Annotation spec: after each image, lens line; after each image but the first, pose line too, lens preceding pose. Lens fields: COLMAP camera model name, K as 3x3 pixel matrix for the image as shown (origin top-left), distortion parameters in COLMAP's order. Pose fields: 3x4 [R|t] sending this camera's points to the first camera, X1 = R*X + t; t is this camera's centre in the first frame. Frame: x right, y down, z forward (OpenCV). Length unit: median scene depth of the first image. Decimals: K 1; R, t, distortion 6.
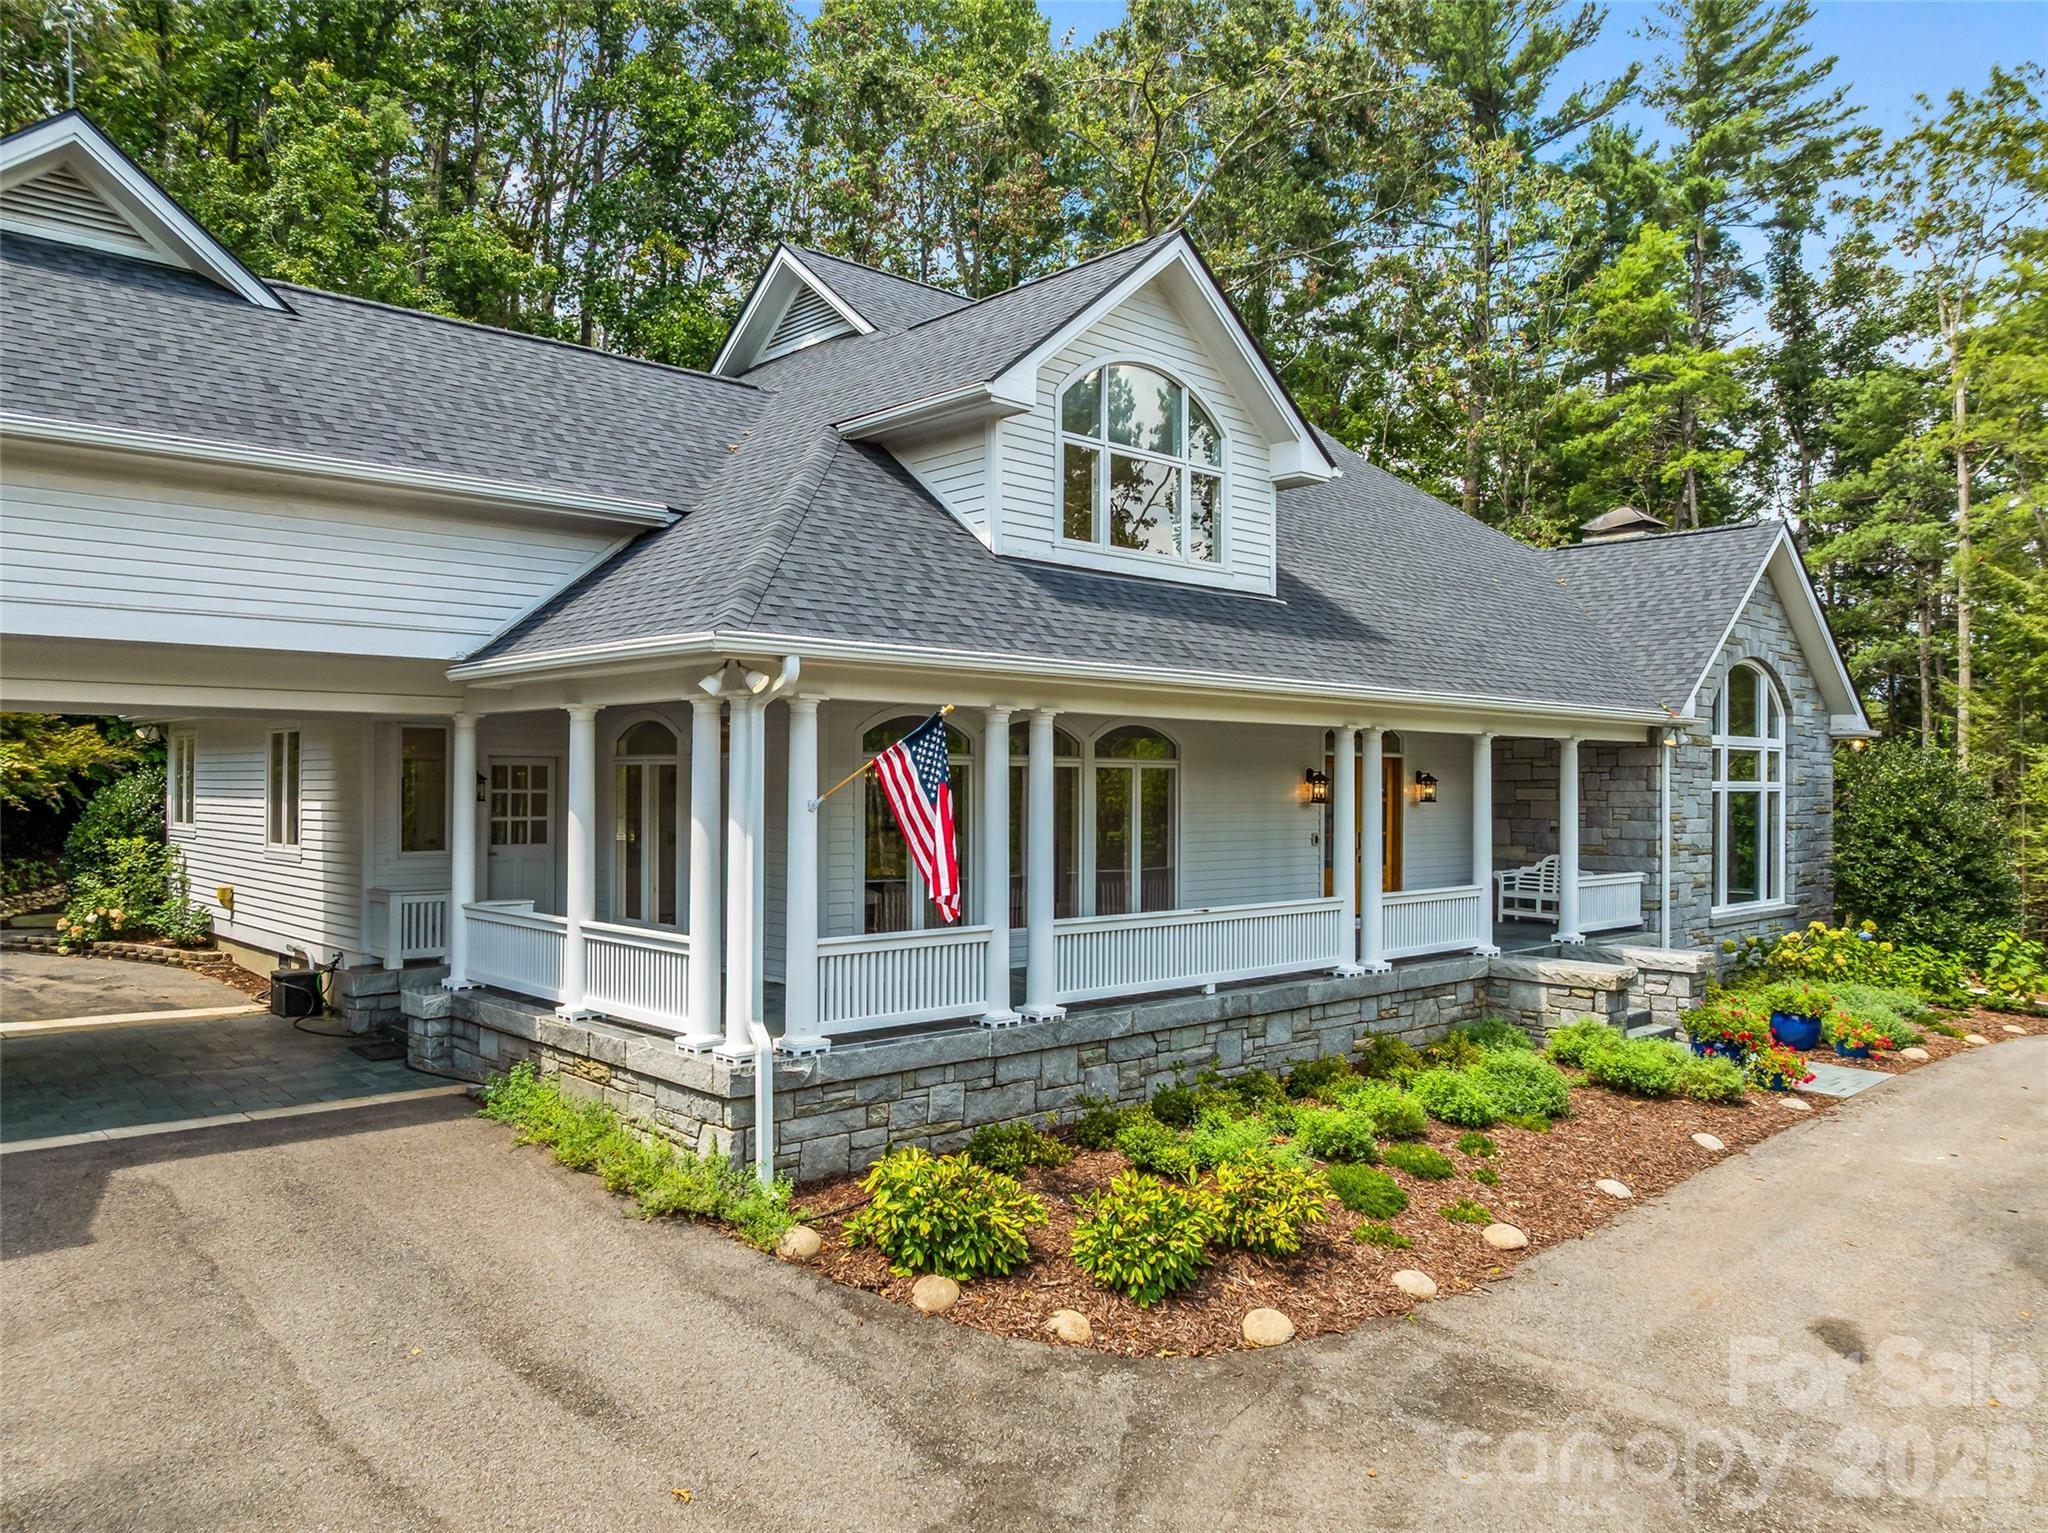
lens RADIAL K [[1484.5, 0, 1024.0], [0, 1484.5, 766.5], [0, 0, 1]] dist [0.003004, -0.069907]
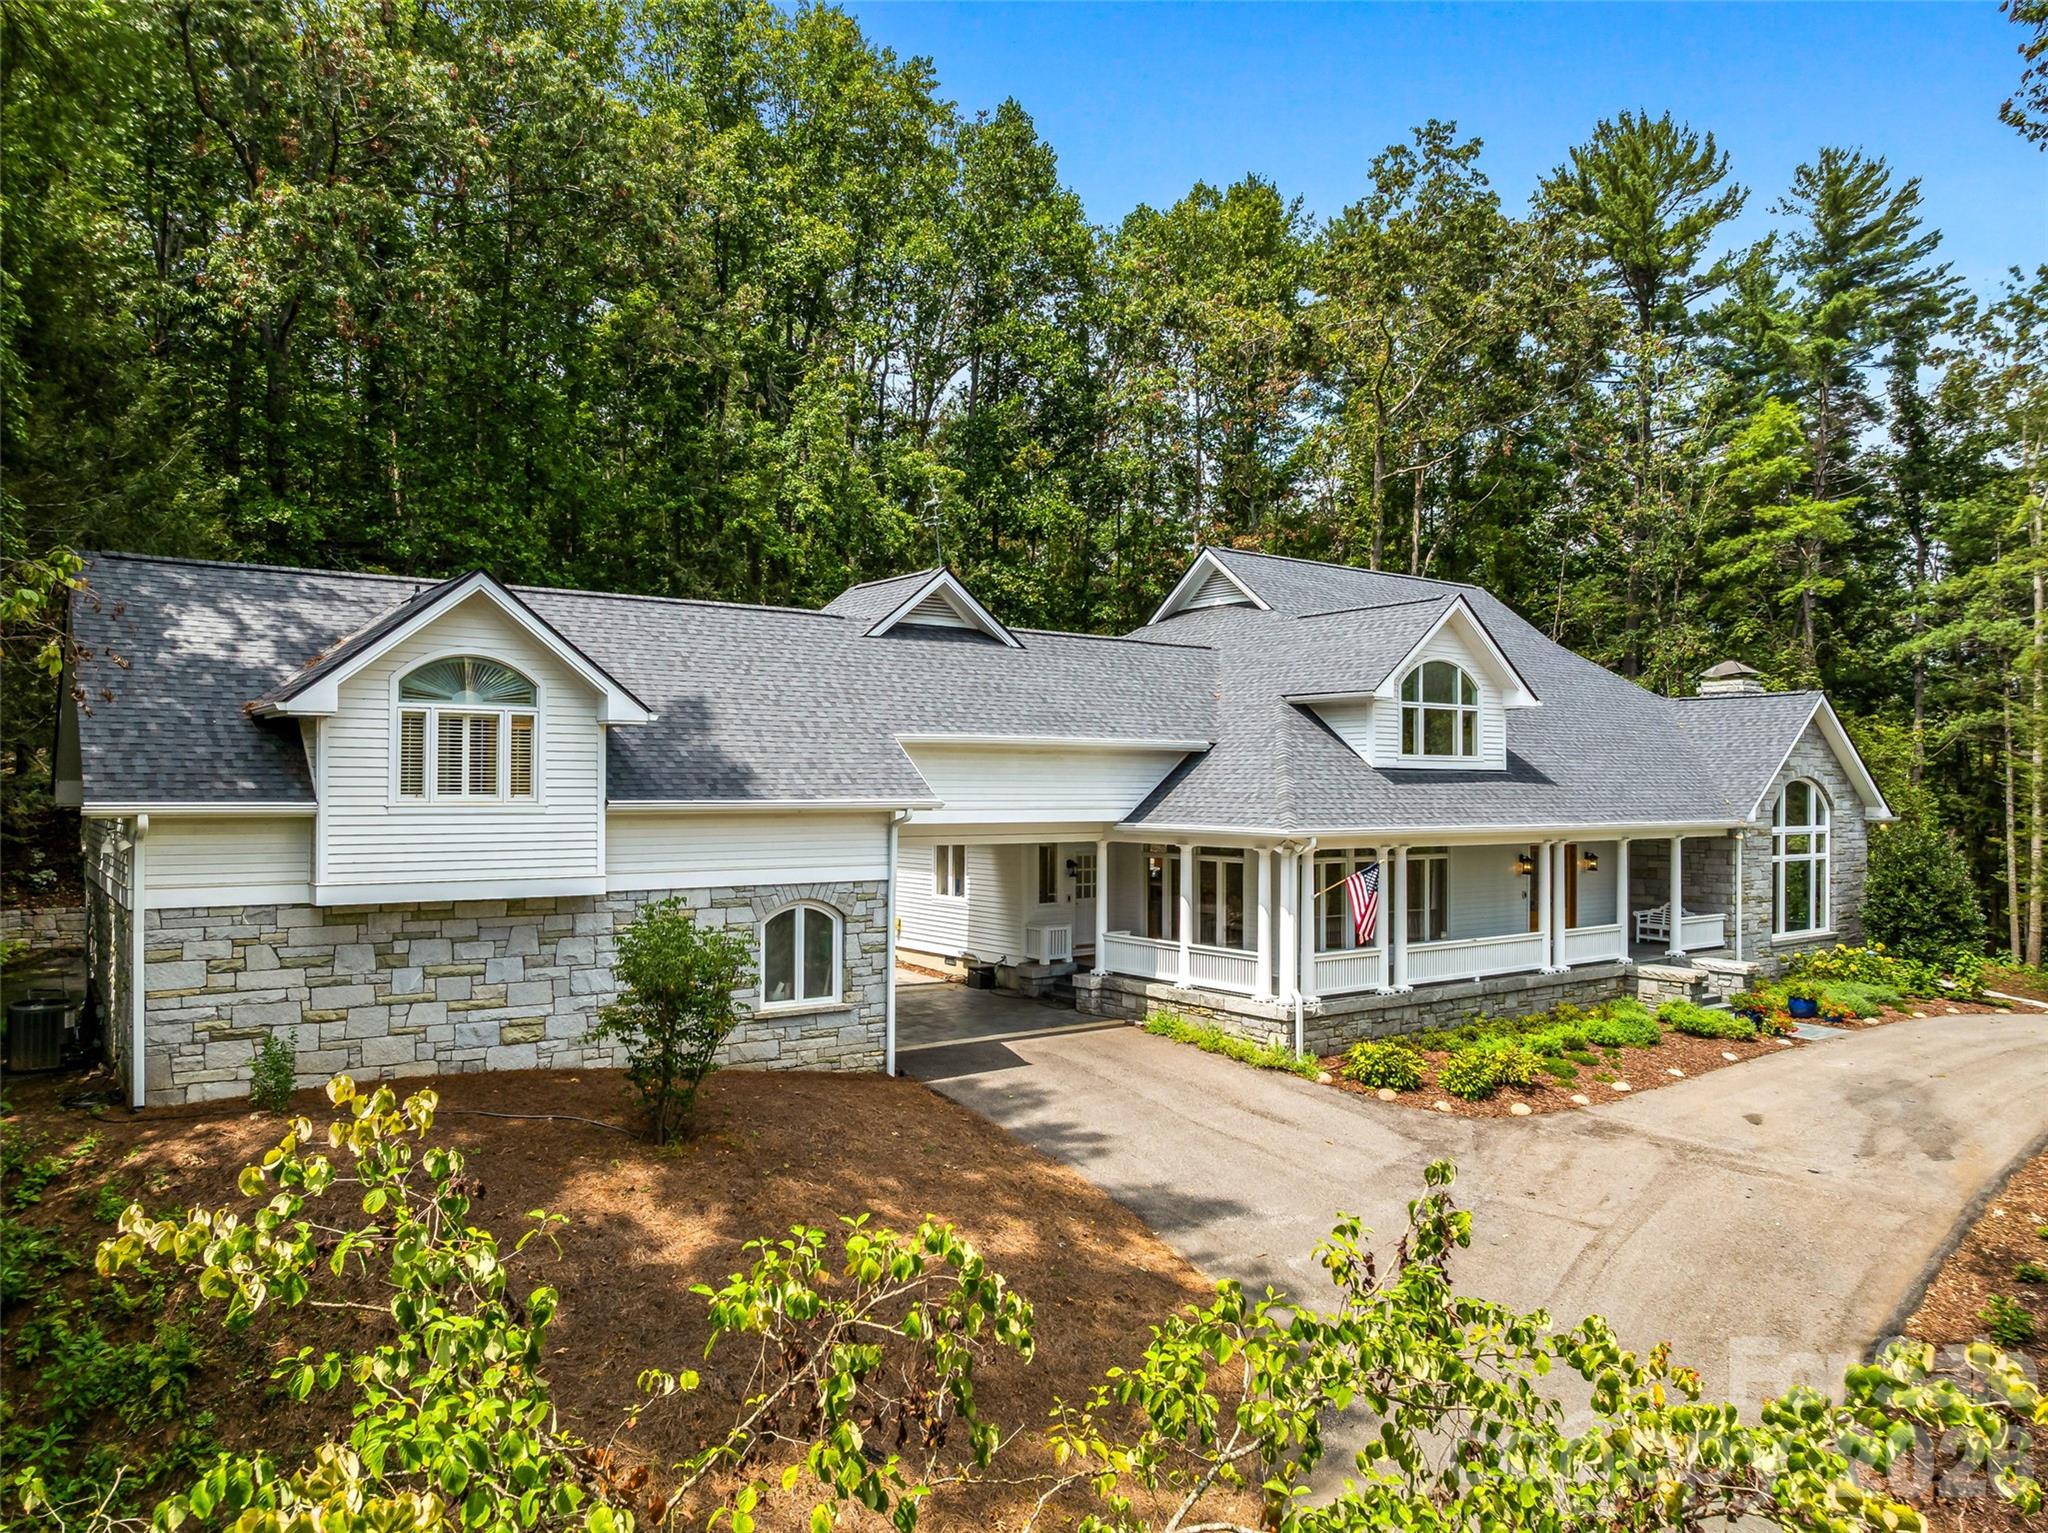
lens RADIAL K [[1472.0, 0, 1024.0], [0, 1472.0, 766.5], [0, 0, 1]] dist [-0.032413, -0.001267]
pose [[0.993575, -0.002716, -0.113144, -0.214933], [0.002869, 0.999995, 0.001184, -0.117955], [0.113140, -0.001501, 0.993578, -0.864126]]
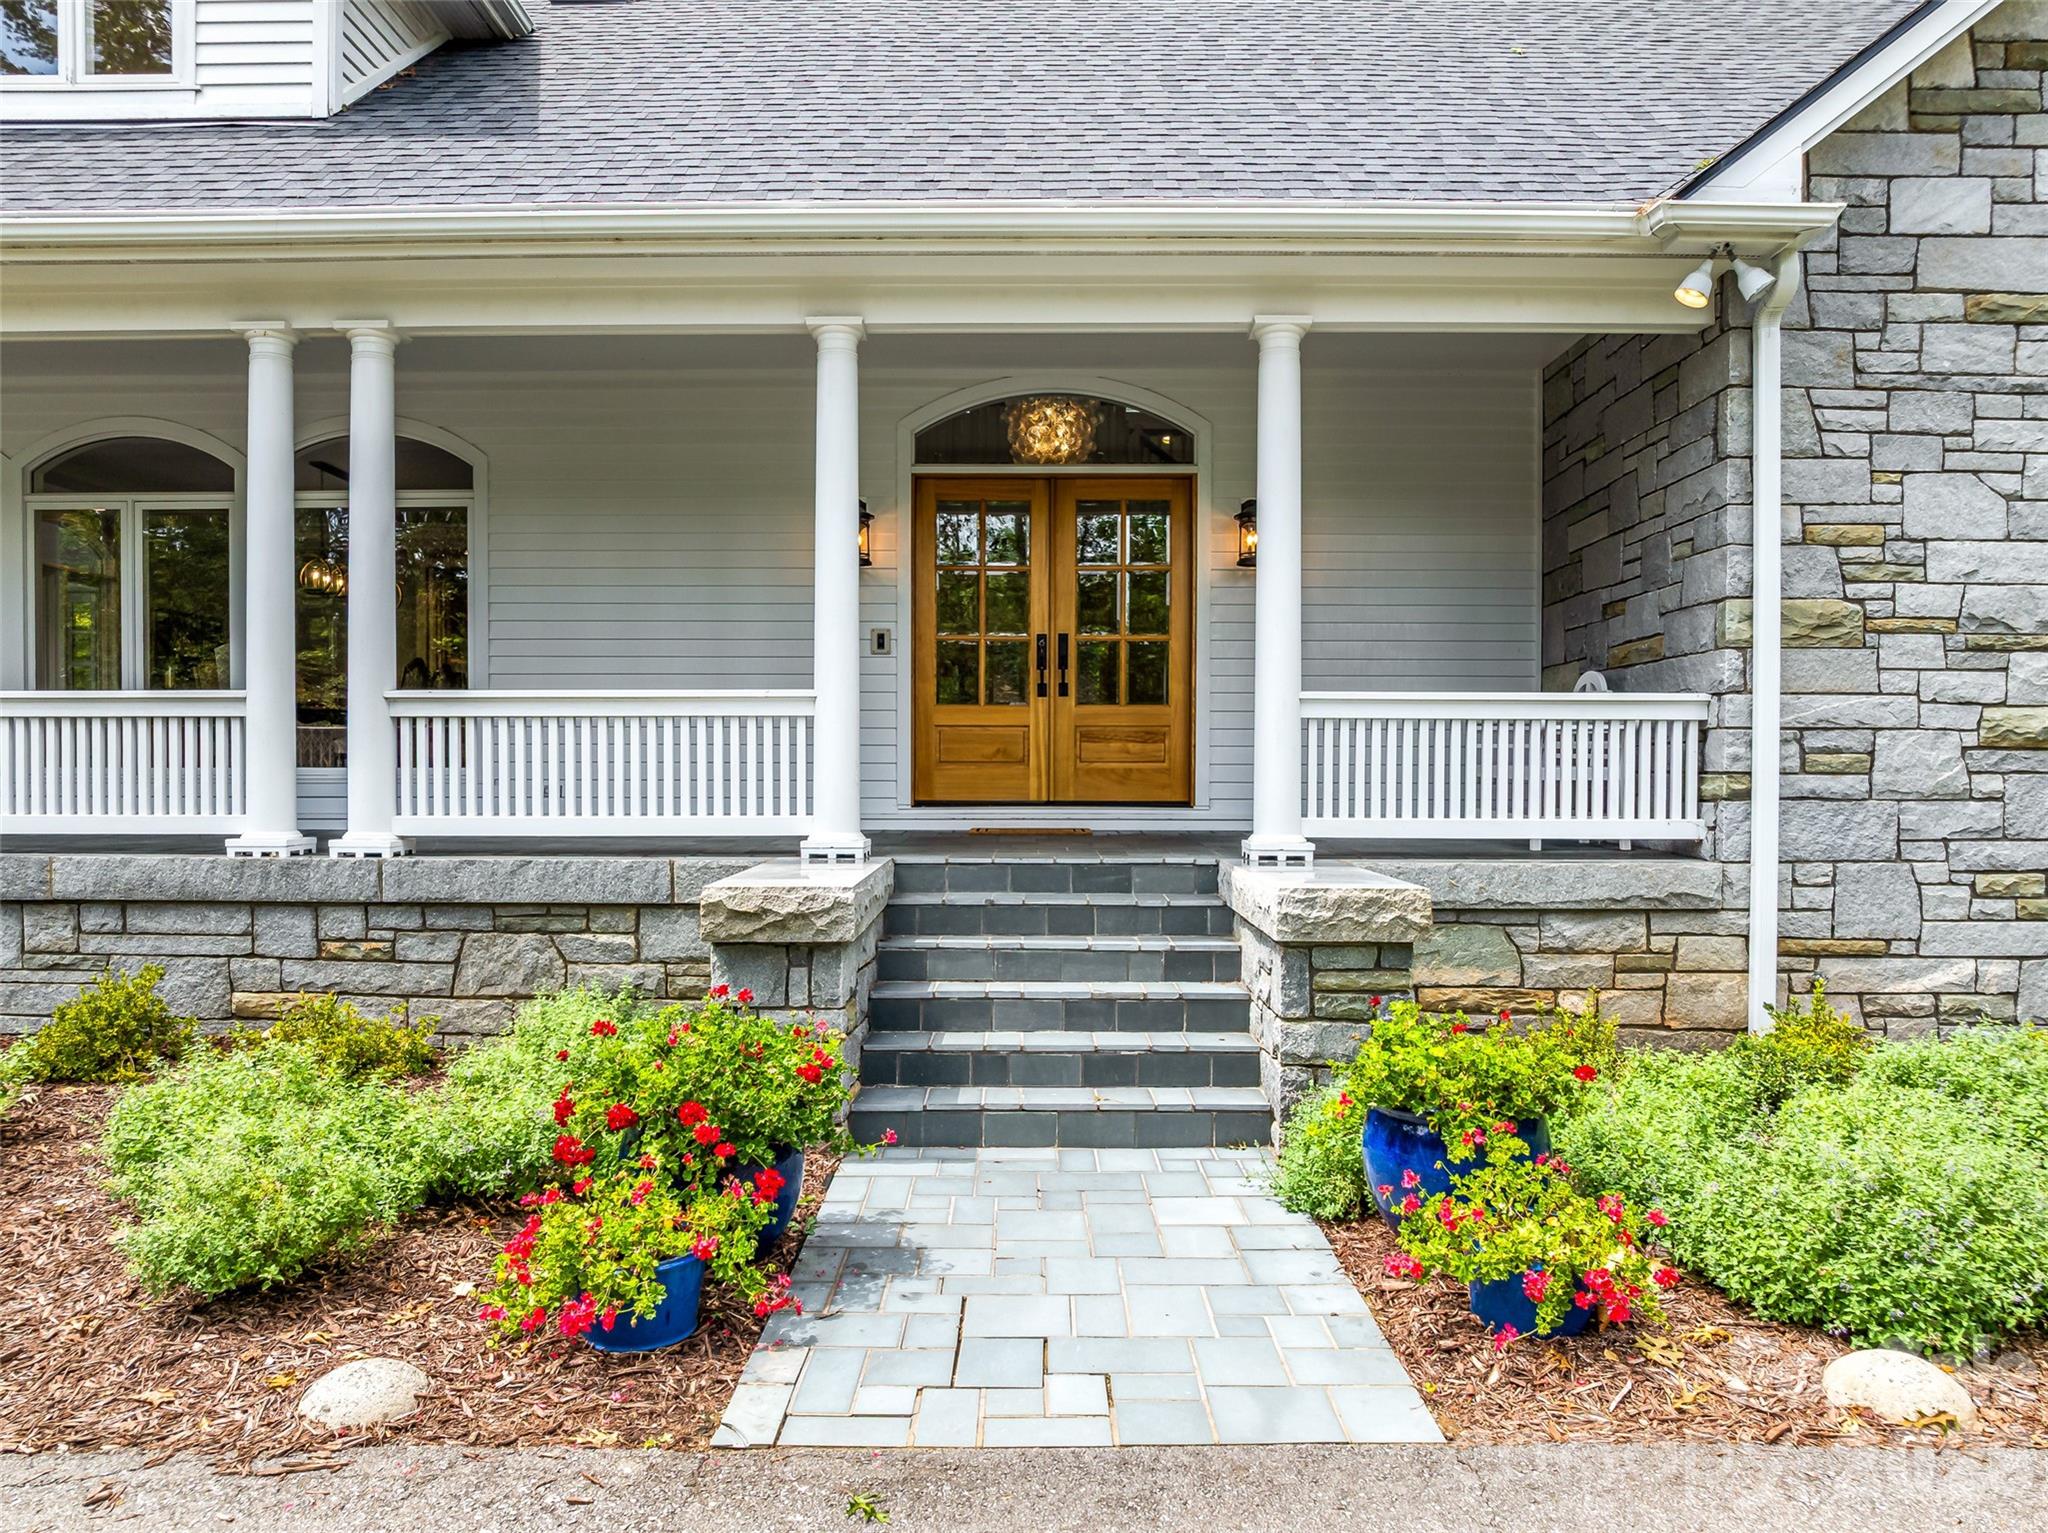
lens RADIAL K [[2019.3, 0, 1024.0], [0, 2019.3, 766.5], [0, 0, 1]] dist [-0.056578, -0.001896]
pose [[0.726712, 0.104453, -0.678954, 0.545601], [0.013955, 0.985923, 0.166616, 0.004060], [0.686800, -0.130557, 0.715025, 0.451851]]
